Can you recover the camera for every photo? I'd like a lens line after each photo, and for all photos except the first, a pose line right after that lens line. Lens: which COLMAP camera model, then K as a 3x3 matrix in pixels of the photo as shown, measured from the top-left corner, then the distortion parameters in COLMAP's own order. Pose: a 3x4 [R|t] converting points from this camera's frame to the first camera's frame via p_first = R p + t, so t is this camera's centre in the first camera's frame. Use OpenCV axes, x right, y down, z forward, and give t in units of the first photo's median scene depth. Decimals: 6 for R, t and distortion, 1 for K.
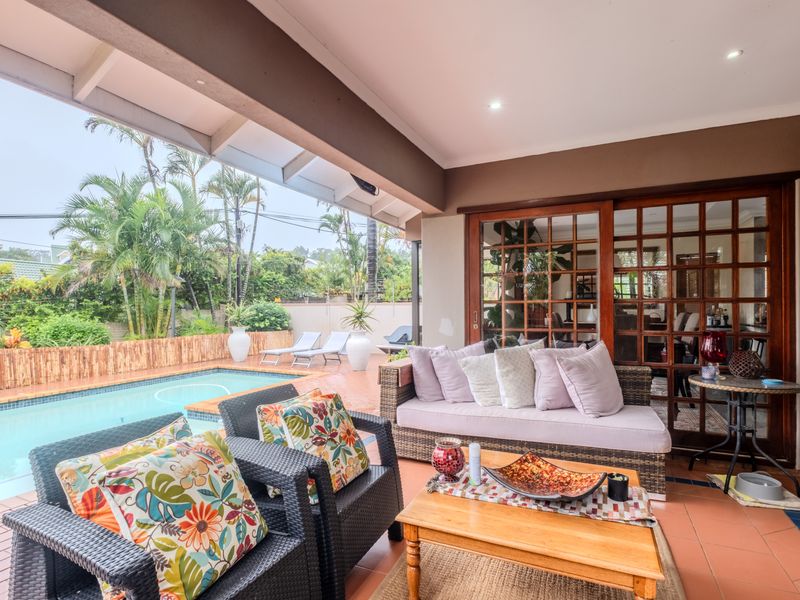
lens RADIAL K [[424.4, 0, 399.6], [0, 424.4, 309.4], [0, 0, 1]] dist [-0.001540, -0.000251]
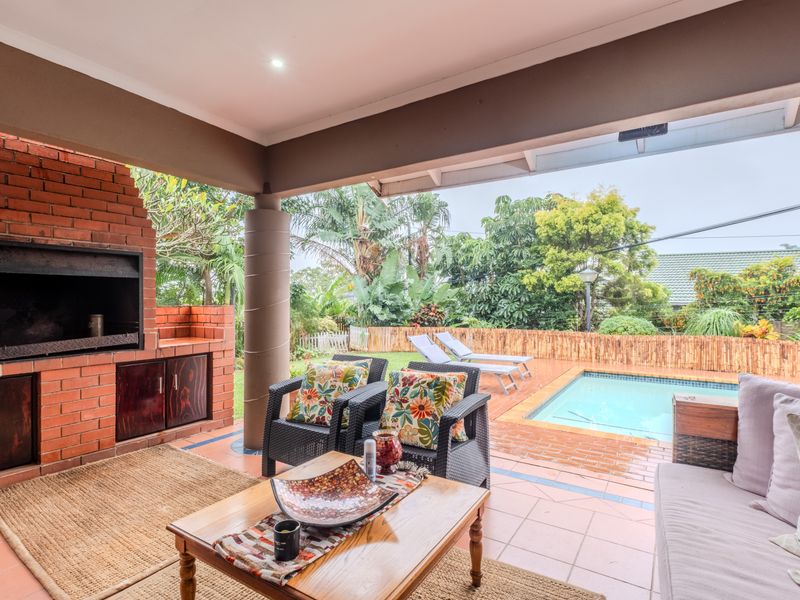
lens RADIAL K [[417.4, 0, 401.3], [0, 417.4, 299.5], [0, 0, 1]] dist [-0.003894, -0.000648]
pose [[-0.141946, 0.001260, -0.989874, 0.284861], [-0.003724, 0.999991, 0.001807, -0.003465], [0.989867, 0.003943, -0.141940, 0.305008]]
